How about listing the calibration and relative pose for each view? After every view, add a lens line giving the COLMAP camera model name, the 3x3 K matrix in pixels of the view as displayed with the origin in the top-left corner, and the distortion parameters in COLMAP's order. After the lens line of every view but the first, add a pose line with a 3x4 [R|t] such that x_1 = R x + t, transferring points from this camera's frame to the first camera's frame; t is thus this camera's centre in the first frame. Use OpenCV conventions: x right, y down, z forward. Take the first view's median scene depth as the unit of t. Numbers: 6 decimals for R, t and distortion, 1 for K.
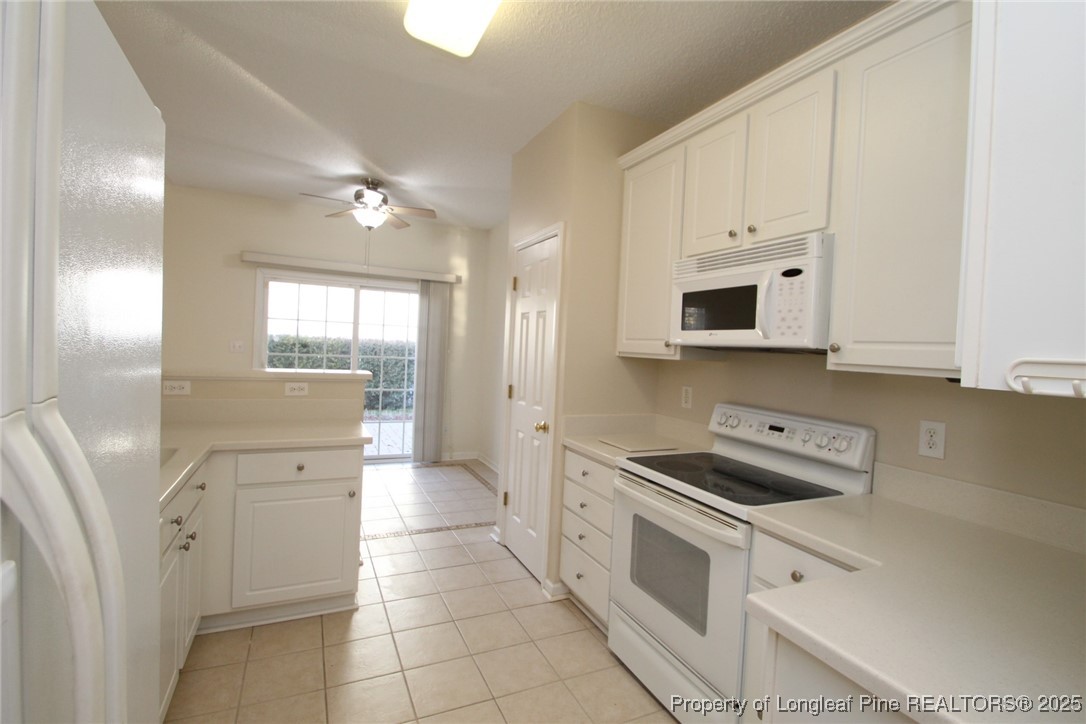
lens RADIAL K [[505.8, 0, 543.2], [0, 505.8, 356.7], [0, 0, 1]] dist [0.002112, -0.008944]
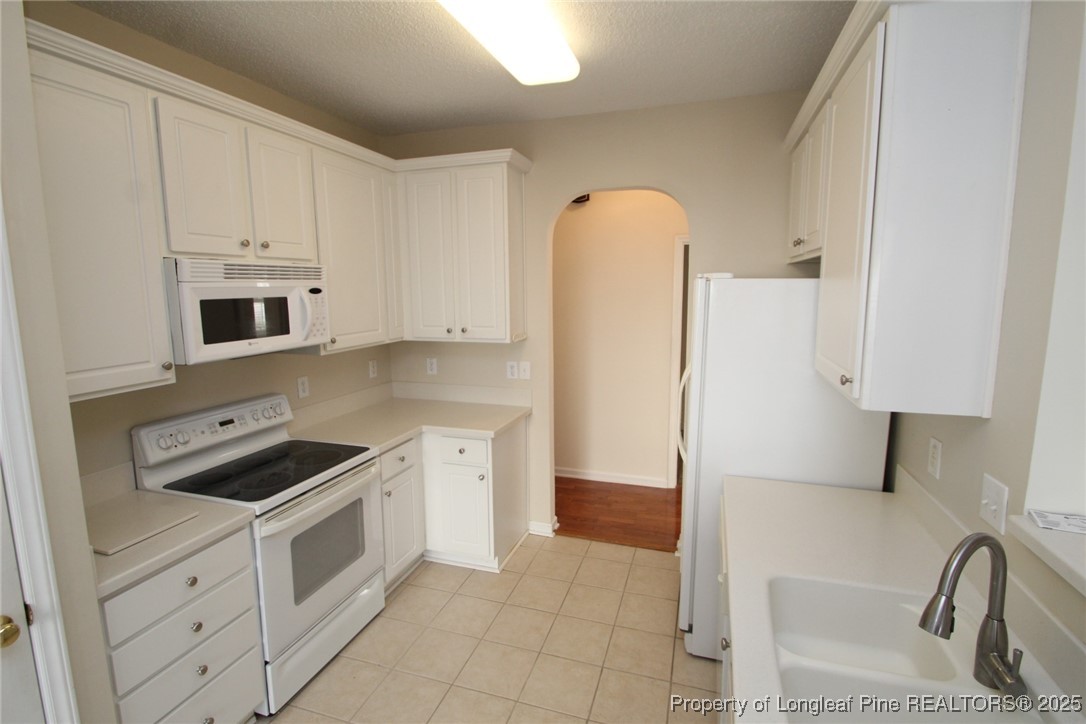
lens RADIAL K [[505.8, 0, 543.2], [0, 505.8, 356.7], [0, 0, 1]] dist [0.002112, -0.008944]
pose [[-0.728726, -0.135097, 0.671347, -0.385027], [-0.010176, 0.982376, 0.186640, -0.106848], [-0.684730, 0.129177, -0.717258, 0.668919]]
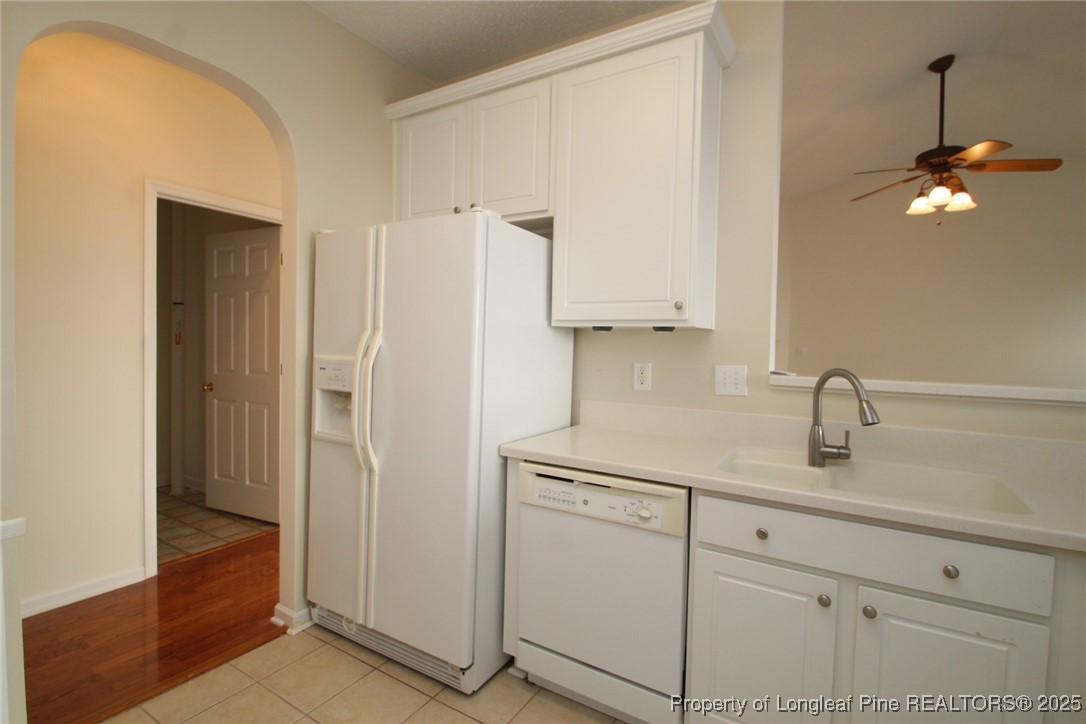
lens RADIAL K [[508.2, 0, 544.1], [0, 508.2, 356.0], [0, 0, 1]] dist [-0.000183, -0.008403]
pose [[-0.832393, -0.053730, -0.551574, 0.026822], [-0.074491, 0.997105, 0.015287, 0.016644], [0.549156, 0.053812, -0.833986, 0.582408]]
